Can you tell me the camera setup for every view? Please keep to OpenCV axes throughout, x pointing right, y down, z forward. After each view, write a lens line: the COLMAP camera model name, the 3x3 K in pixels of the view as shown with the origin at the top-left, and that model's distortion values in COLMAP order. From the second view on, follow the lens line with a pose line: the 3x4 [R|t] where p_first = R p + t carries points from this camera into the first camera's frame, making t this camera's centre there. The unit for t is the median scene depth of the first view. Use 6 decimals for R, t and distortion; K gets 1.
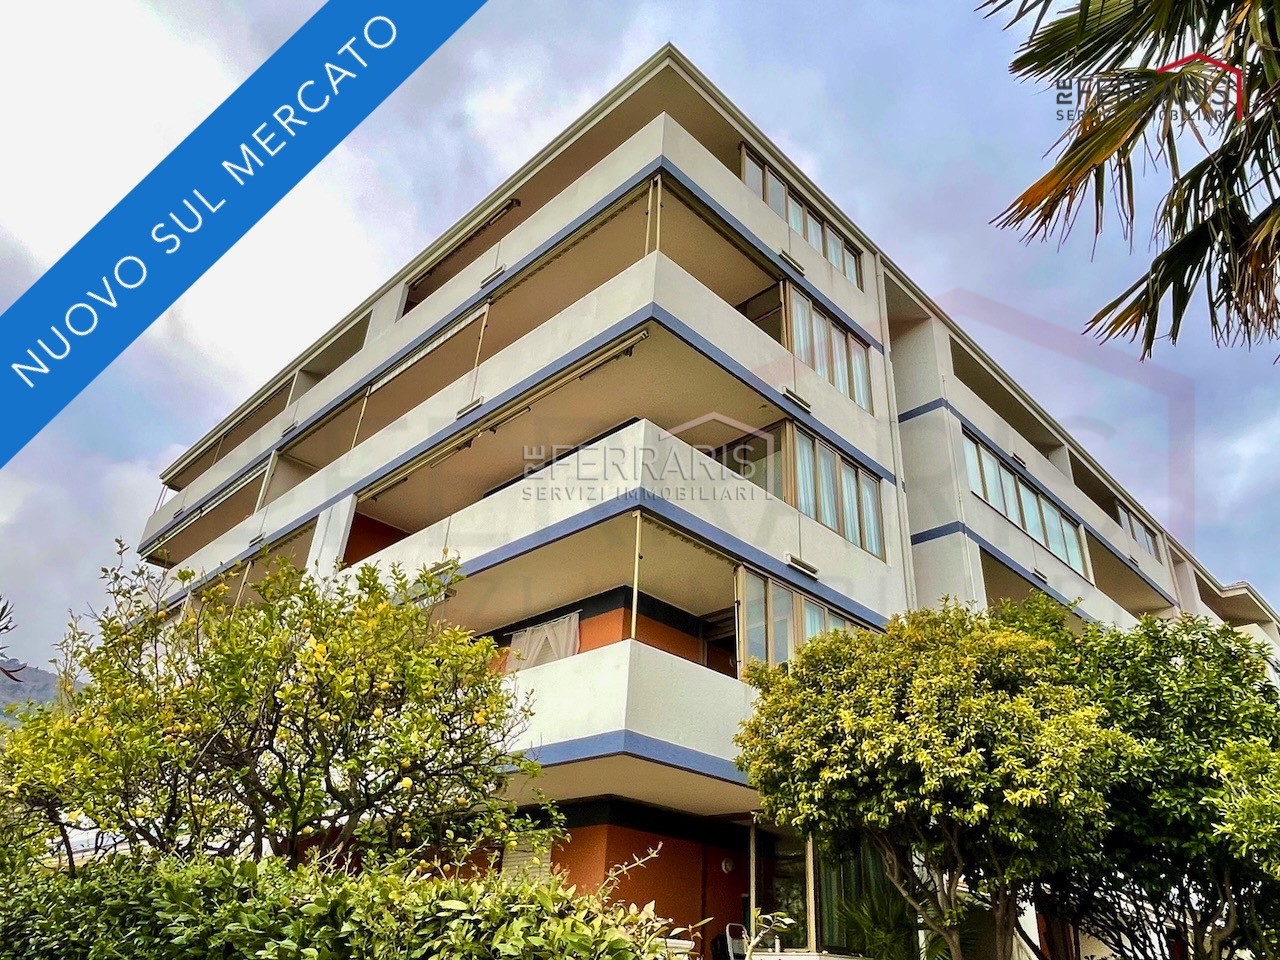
lens RADIAL K [[902.5, 0, 650.5], [0, 902.5, 478.5], [0, 0, 1]] dist [0.012484, -0.011532]
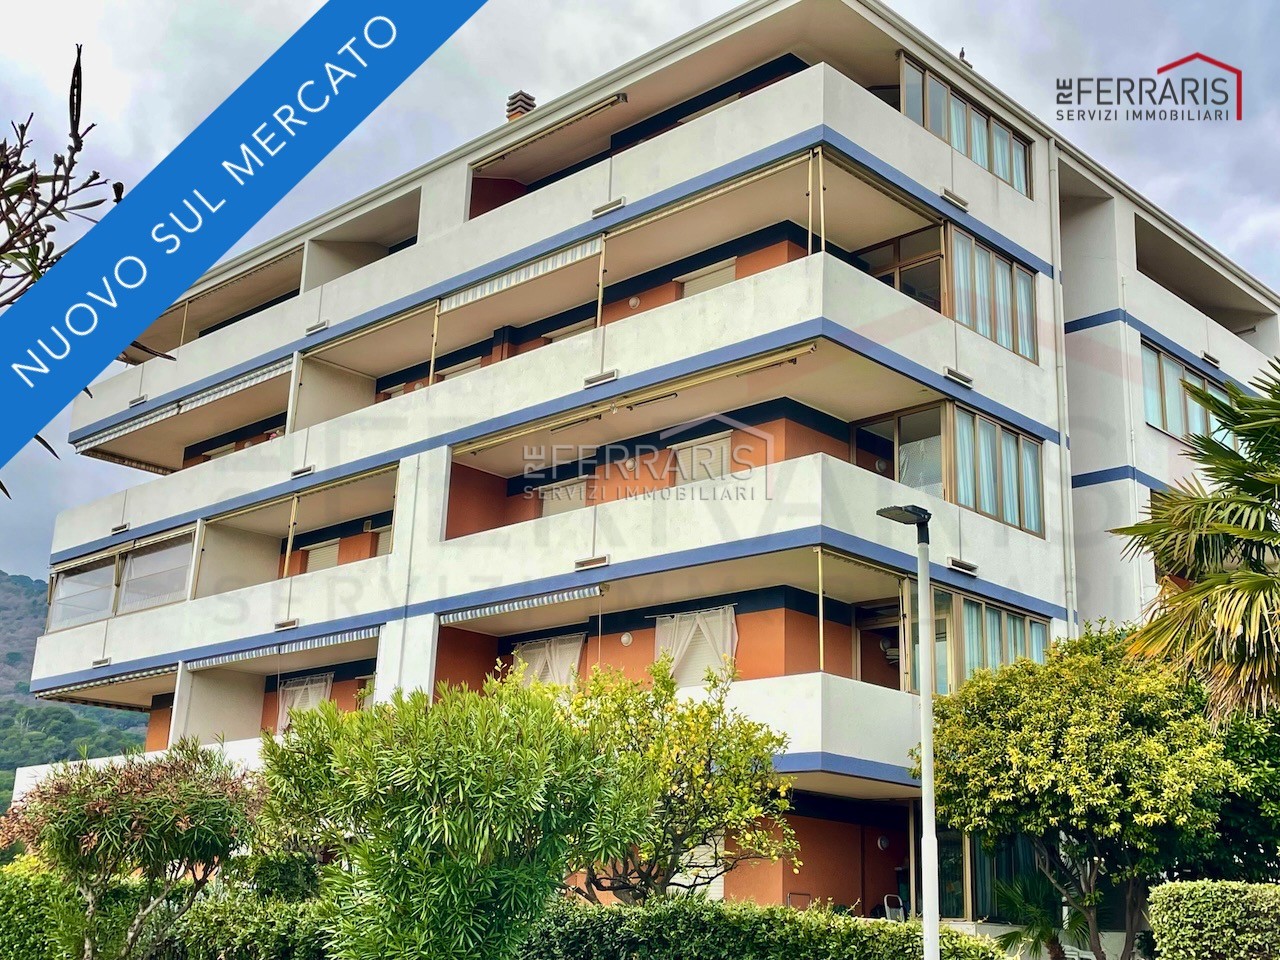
lens RADIAL K [[1534.9, 0, 634.7], [0, 1534.9, 478.9], [0, 0, 1]] dist [0.076350, 0.000000]
pose [[0.999936, -0.010249, 0.004716, -0.309775], [0.008966, 0.975637, 0.219207, -0.572845], [-0.006848, -0.219151, 0.975667, -0.990388]]
